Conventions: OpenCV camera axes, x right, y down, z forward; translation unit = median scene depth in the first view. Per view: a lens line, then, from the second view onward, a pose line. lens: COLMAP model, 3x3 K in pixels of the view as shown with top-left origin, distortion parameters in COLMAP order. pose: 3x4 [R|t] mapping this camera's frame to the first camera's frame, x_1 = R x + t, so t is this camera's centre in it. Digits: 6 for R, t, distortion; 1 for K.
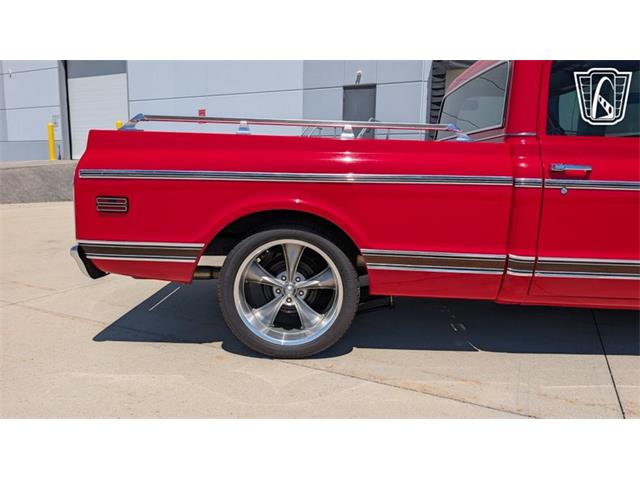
lens RADIAL K [[466.5, 0, 317.8], [0, 466.5, 246.5], [0, 0, 1]] dist [0.026124, -0.026388]
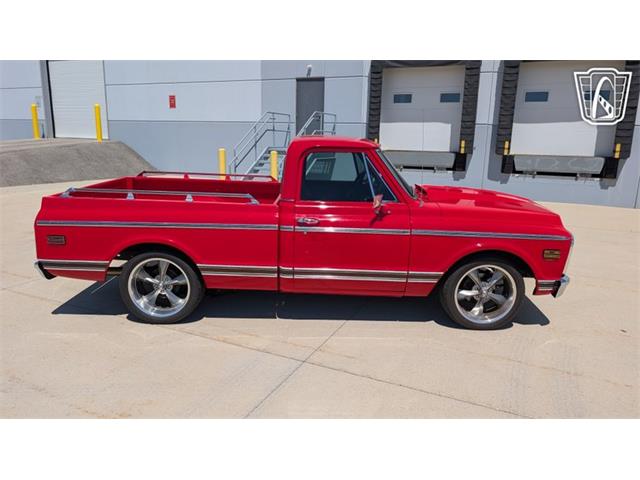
lens RADIAL K [[466.5, 0, 316.8], [0, 466.5, 235.6], [0, 0, 1]] dist [0.026124, -0.026388]
pose [[0.999930, -0.001658, 0.011742, 0.495645], [0.000954, 0.998213, 0.059750, -0.196278], [-0.011820, -0.059735, 0.998144, -0.742558]]
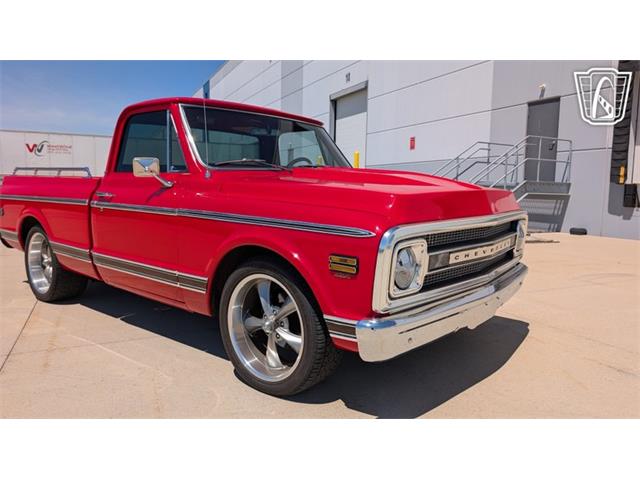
lens RADIAL K [[466.5, 0, 329.1], [0, 466.5, 232.0], [0, 0, 1]] dist [0.026124, -0.026388]
pose [[0.786441, 0.051776, -0.615492, 1.833394], [-0.096919, 0.994481, -0.040181, -0.051413], [0.610014, 0.091253, 0.787118, 0.241144]]
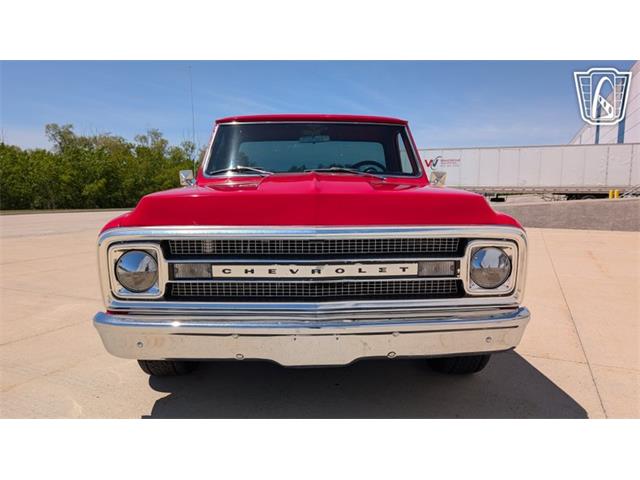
lens RADIAL K [[466.5, 0, 318.3], [0, 466.5, 237.3], [0, 0, 1]] dist [0.026124, -0.026388]
pose [[0.036002, 0.078247, -0.996284, 2.260118], [-0.164461, 0.983802, 0.071324, -0.204271], [0.985726, 0.161282, 0.048287, 1.253674]]
